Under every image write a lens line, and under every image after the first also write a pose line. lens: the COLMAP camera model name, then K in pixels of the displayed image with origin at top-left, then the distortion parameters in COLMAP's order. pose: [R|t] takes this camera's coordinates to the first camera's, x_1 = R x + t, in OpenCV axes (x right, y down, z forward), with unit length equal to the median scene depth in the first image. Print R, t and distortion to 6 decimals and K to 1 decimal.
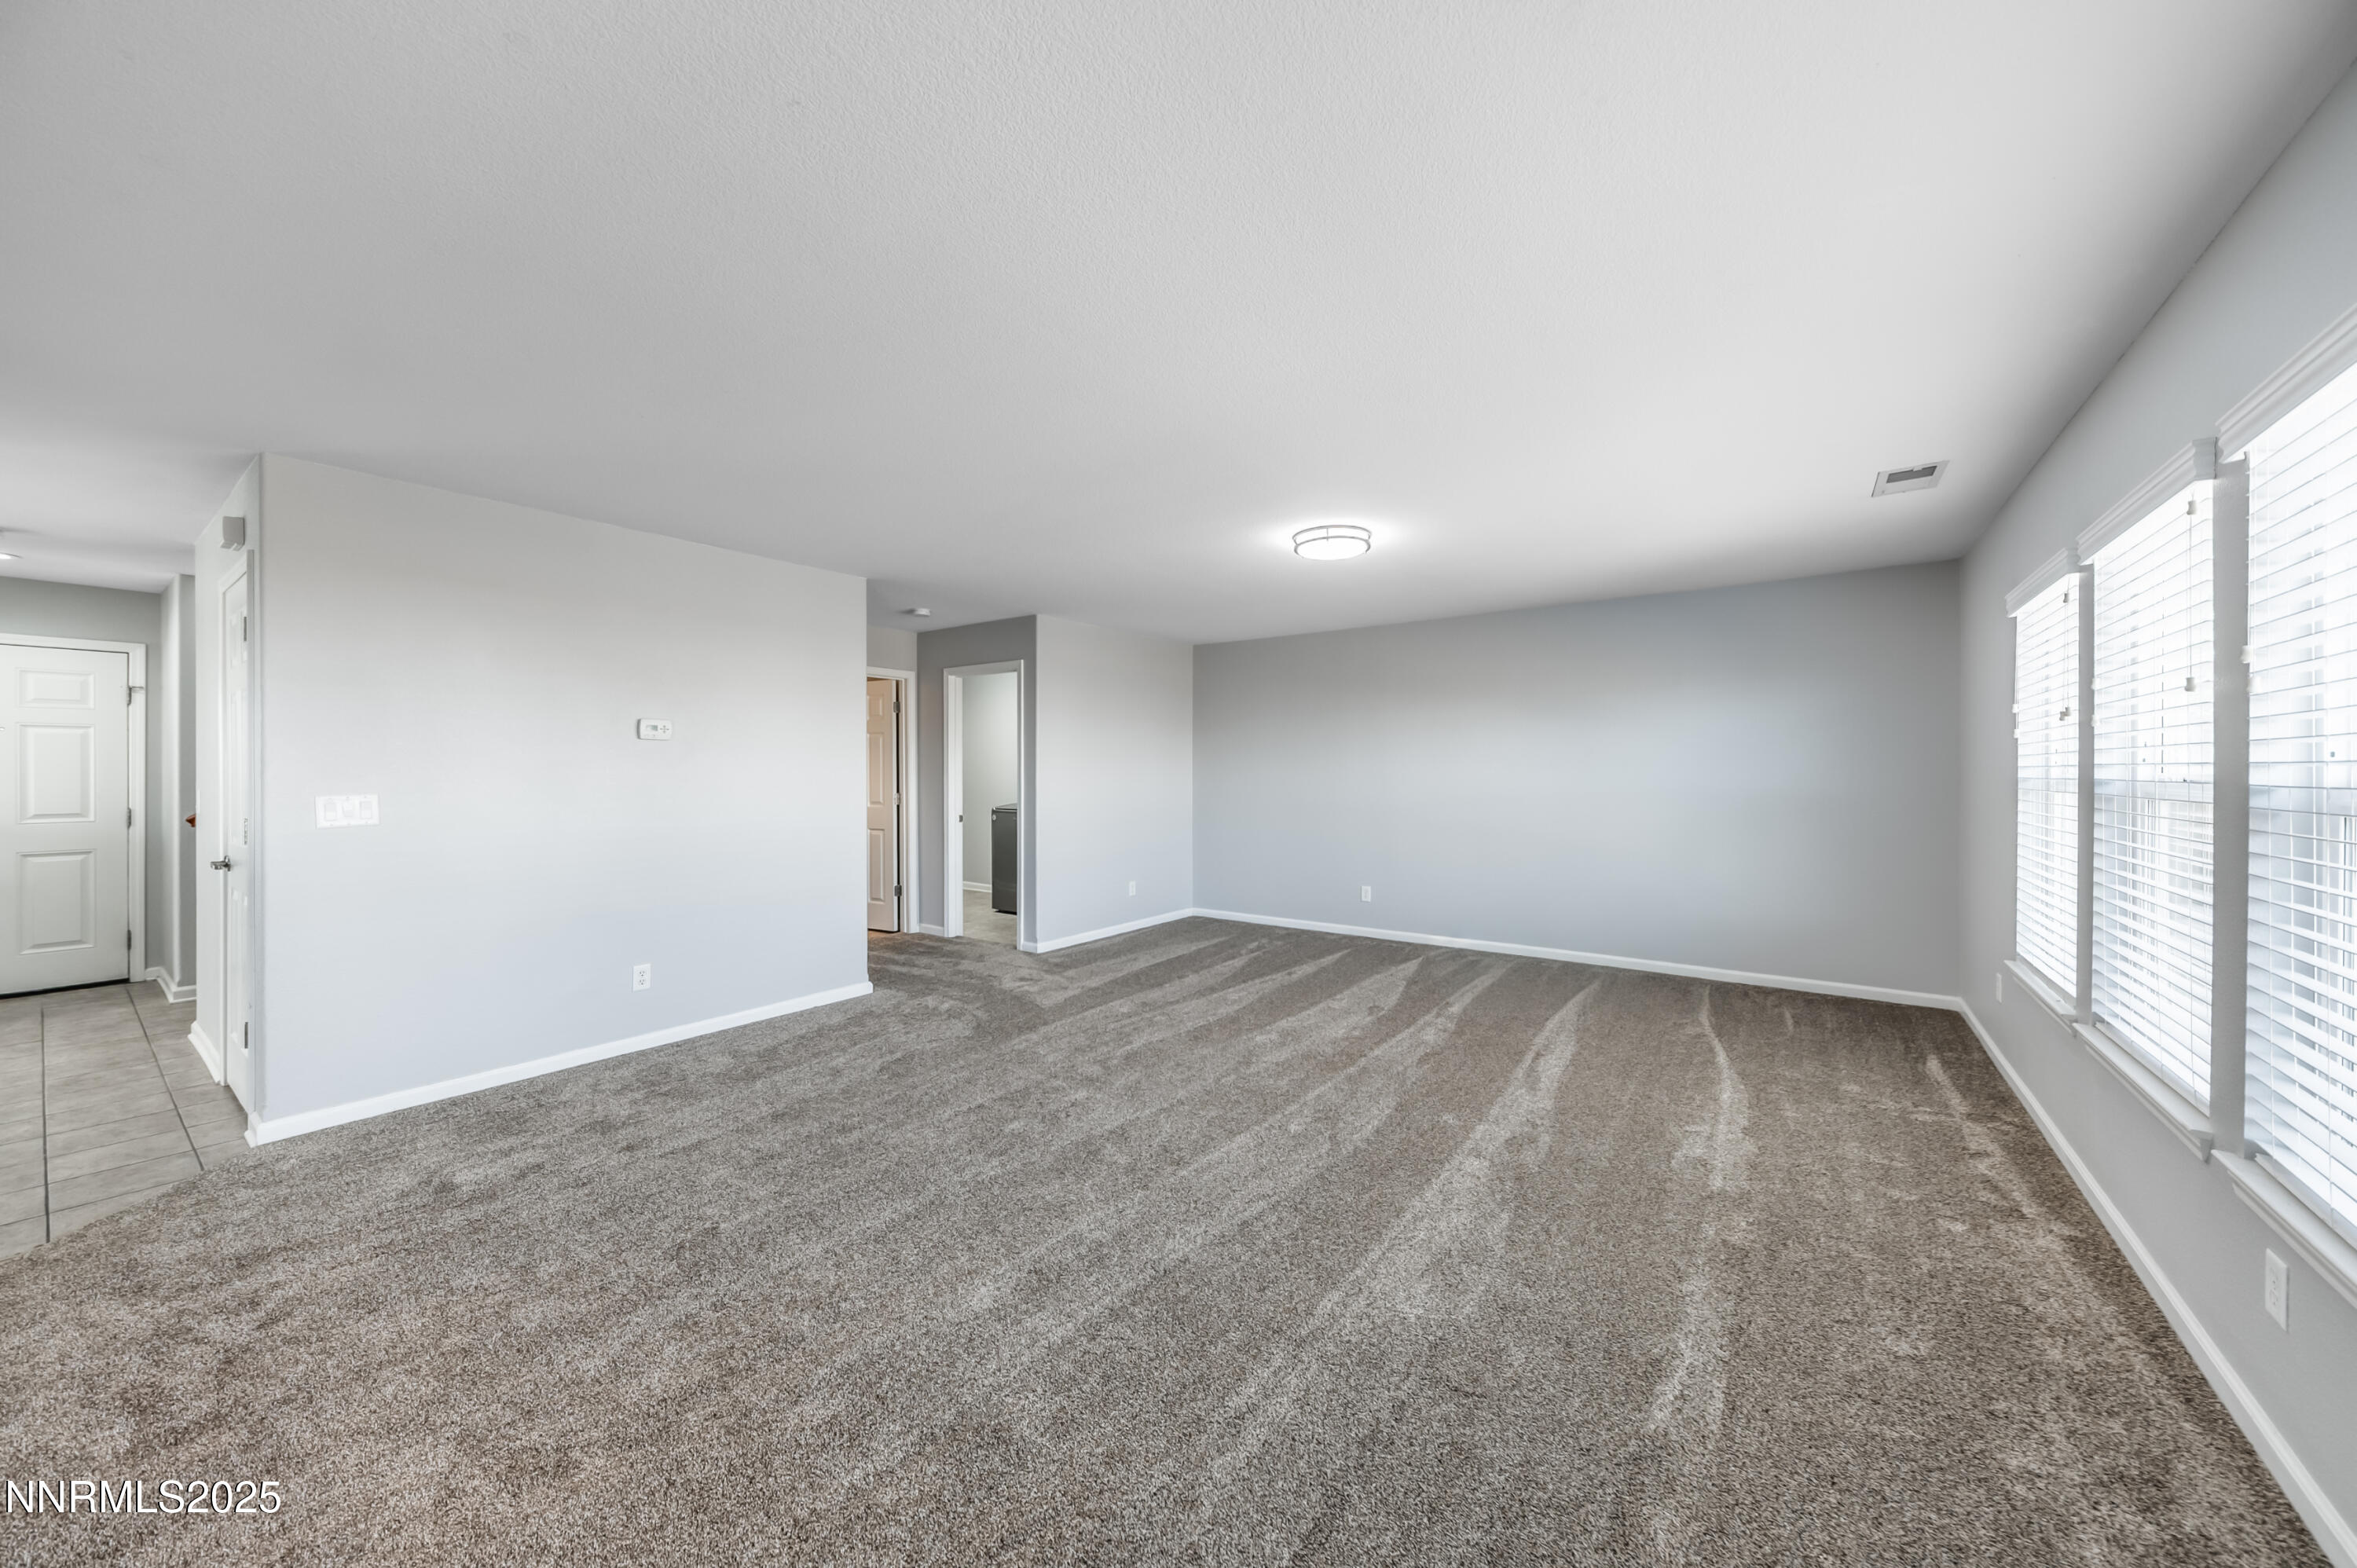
lens RADIAL K [[810.6, 0, 1167.2], [0, 810.6, 781.0], [0, 0, 1]] dist [0.009981, -0.003275]
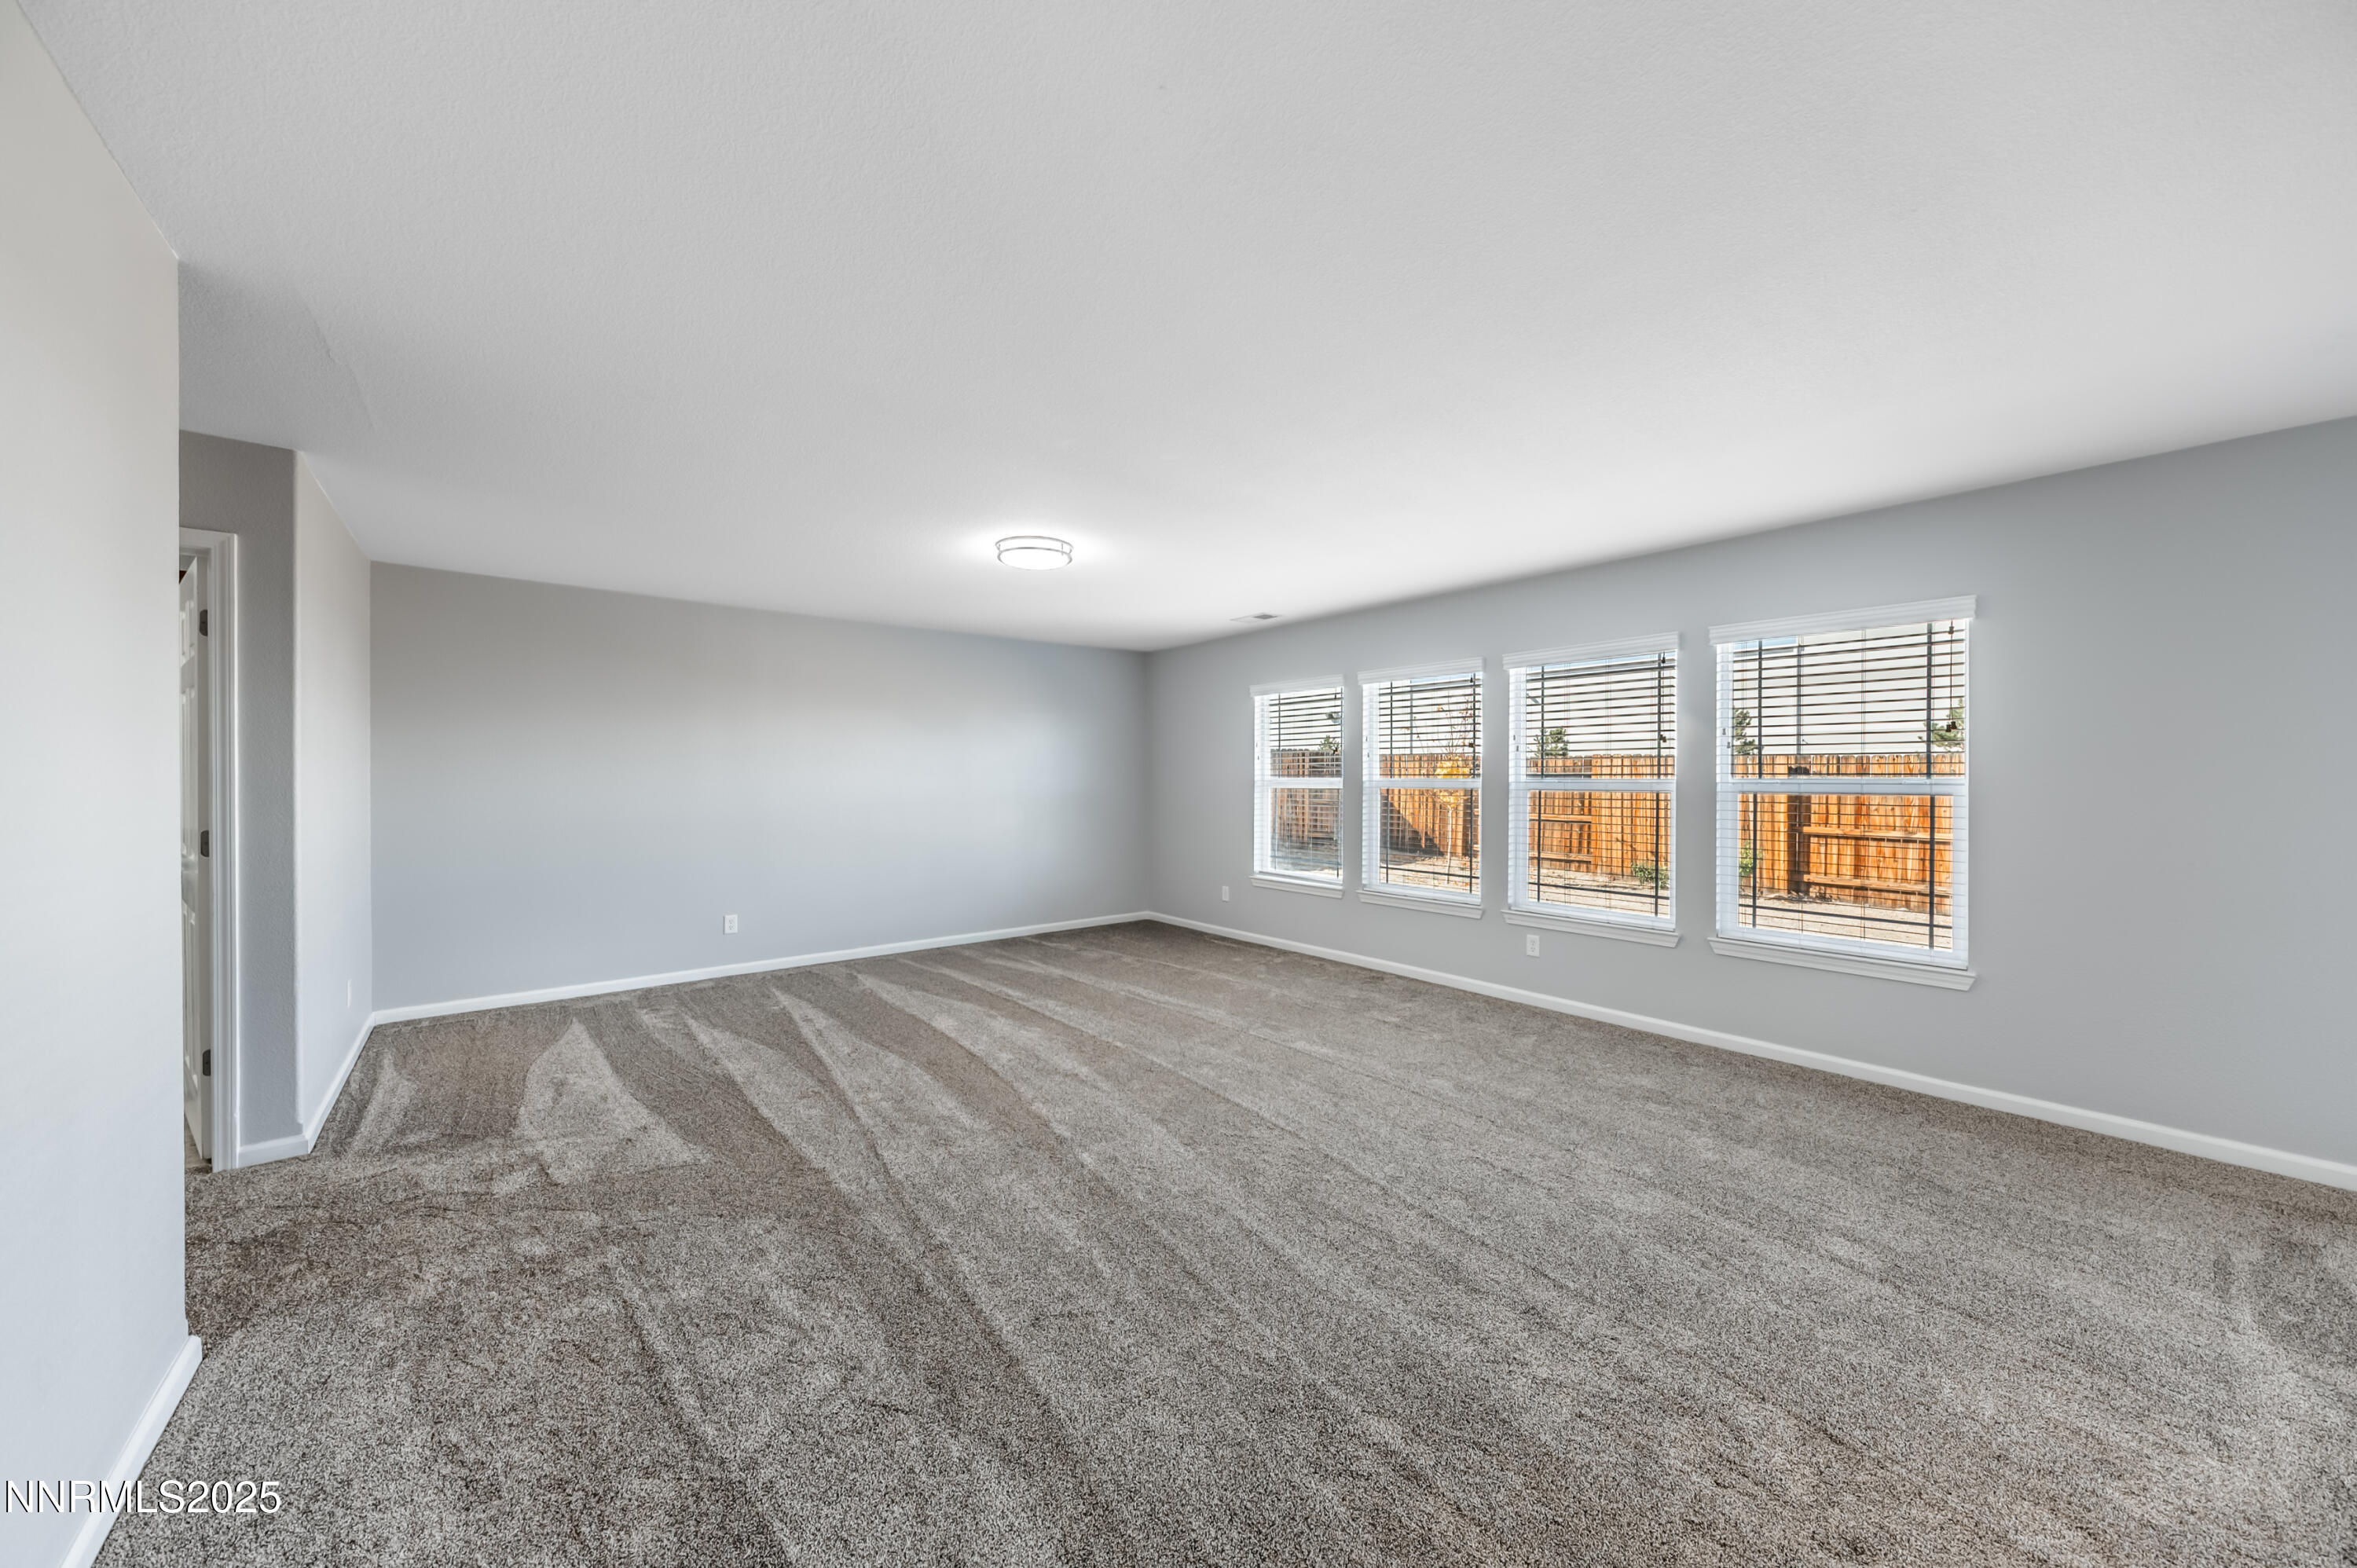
lens RADIAL K [[810.6, 0, 1177.4], [0, 810.6, 785.9], [0, 0, 1]] dist [0.009981, -0.003275]
pose [[0.251246, -0.007119, 0.967897, -0.709936], [-0.001435, 0.999969, 0.007727, -0.016221], [-0.967922, -0.003330, 0.251228, 0.524230]]
